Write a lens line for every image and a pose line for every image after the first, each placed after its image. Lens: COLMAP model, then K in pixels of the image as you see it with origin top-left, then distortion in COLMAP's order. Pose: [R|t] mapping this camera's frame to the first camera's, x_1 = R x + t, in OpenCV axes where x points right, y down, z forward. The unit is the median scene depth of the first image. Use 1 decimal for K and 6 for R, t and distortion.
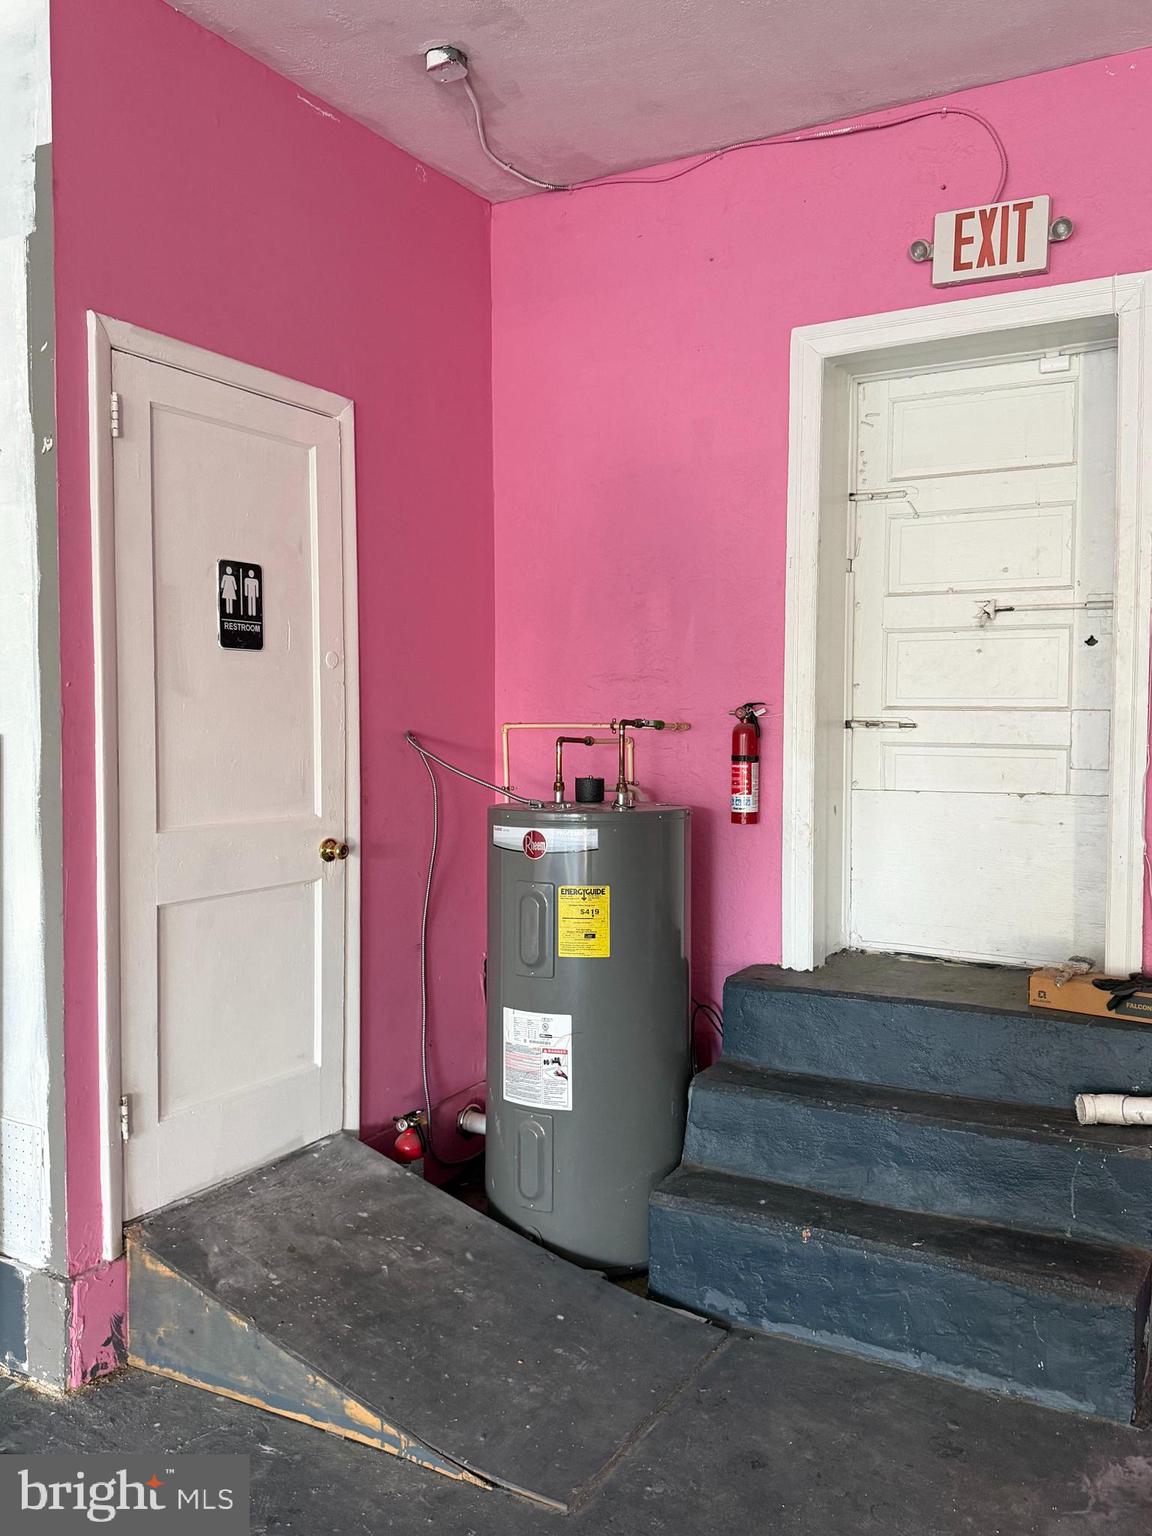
lens RADIAL K [[1366.5, 0, 572.2], [0, 1366.5, 742.4], [0, 0, 1]] dist [0.081308, -0.196629]
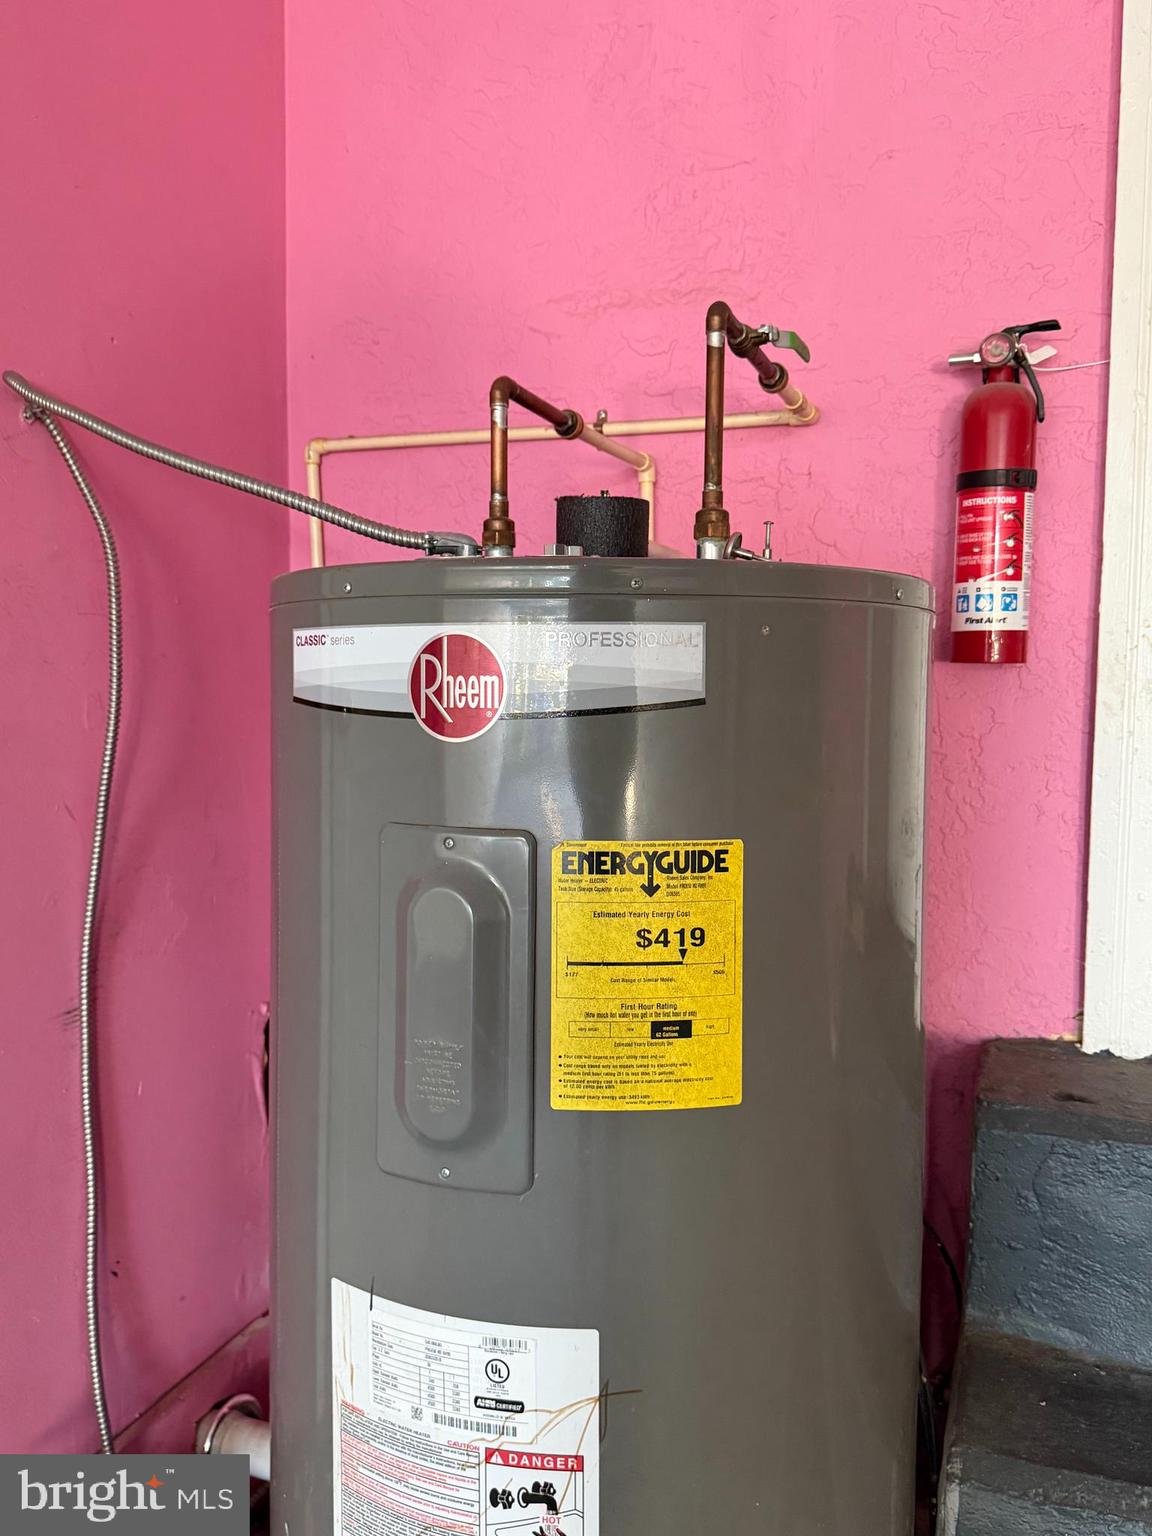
lens RADIAL K [[1366.5, 0, 572.2], [0, 1366.5, 742.4], [0, 0, 1]] dist [0.081308, -0.196629]
pose [[0.987974, -0.001663, 0.154612, -0.045773], [-0.004471, 0.999217, 0.039321, 0.074628], [-0.154557, -0.039539, 0.987192, 0.731543]]
